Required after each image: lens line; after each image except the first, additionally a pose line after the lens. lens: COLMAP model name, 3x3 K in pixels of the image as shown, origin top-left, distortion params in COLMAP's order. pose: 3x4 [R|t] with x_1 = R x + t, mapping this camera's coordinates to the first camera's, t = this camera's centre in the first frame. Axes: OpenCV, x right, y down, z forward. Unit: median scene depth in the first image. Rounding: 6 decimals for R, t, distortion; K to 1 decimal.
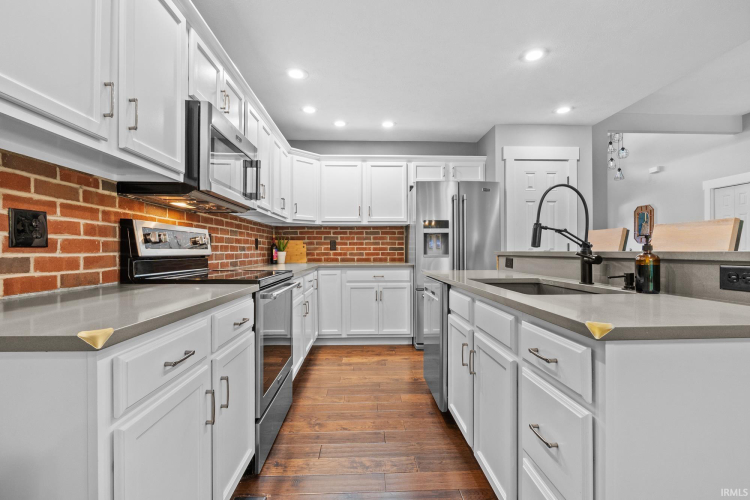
lens RADIAL K [[342.9, 0, 379.2], [0, 342.9, 252.4], [0, 0, 1]] dist [-0.011586, 0.001880]
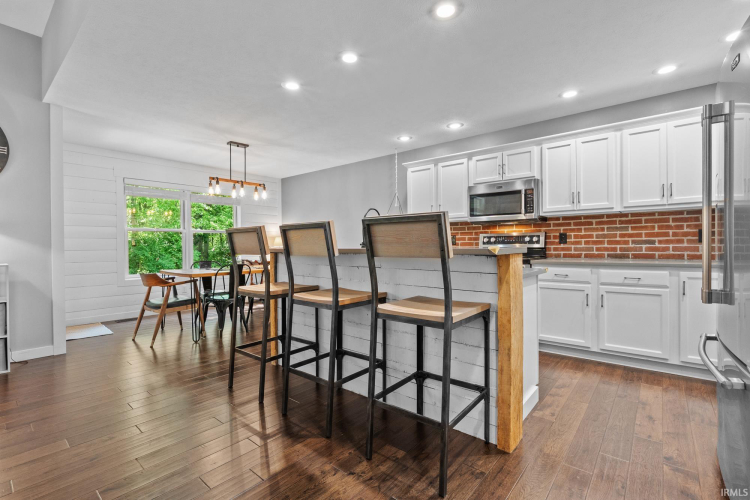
lens RADIAL K [[342.9, 0, 377.5], [0, 342.9, 249.9], [0, 0, 1]] dist [-0.011586, 0.001880]
pose [[-0.674245, 0.018018, -0.738287, 0.874977], [0.007828, 0.999821, 0.017251, -0.011016], [0.738466, 0.005853, -0.674265, 1.060856]]
